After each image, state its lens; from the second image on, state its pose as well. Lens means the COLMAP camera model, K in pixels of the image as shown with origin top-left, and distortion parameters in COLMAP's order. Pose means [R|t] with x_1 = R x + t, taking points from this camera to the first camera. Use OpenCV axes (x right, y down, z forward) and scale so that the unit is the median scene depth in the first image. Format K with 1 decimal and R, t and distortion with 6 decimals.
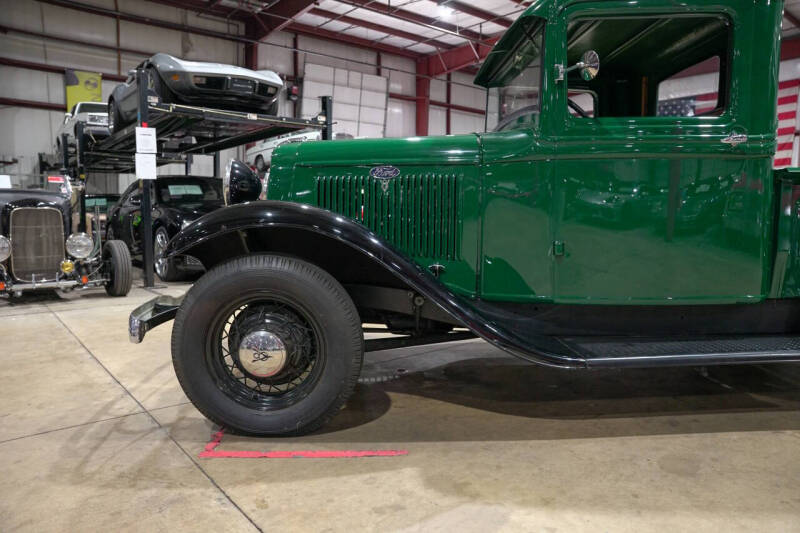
lens RADIAL K [[547.1, 0, 403.3], [0, 547.1, 265.1], [0, 0, 1]] dist [-0.126648, 0.091491]
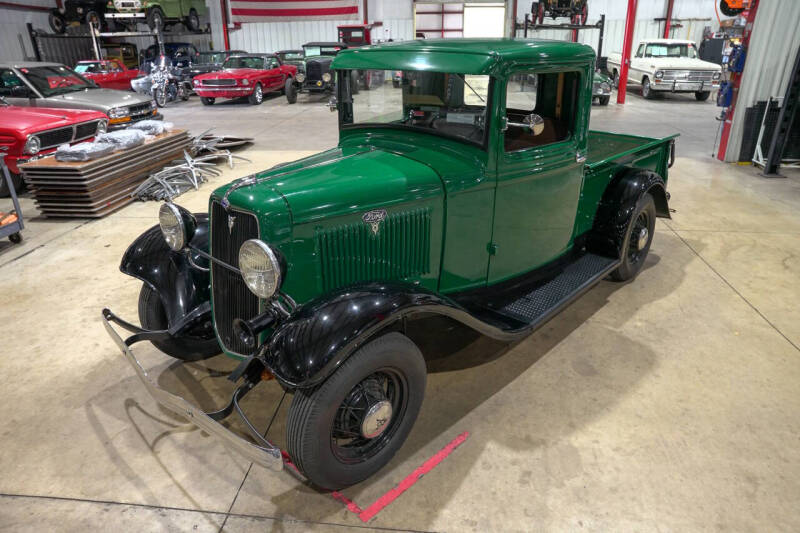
lens RADIAL K [[547.1, 0, 402.1], [0, 547.1, 266.9], [0, 0, 1]] dist [-0.126648, 0.091491]
pose [[0.716001, -0.280070, 0.639456, -0.289667], [0.070619, 0.940354, 0.332786, -0.173650], [-0.694518, -0.193118, 0.693073, 0.075037]]
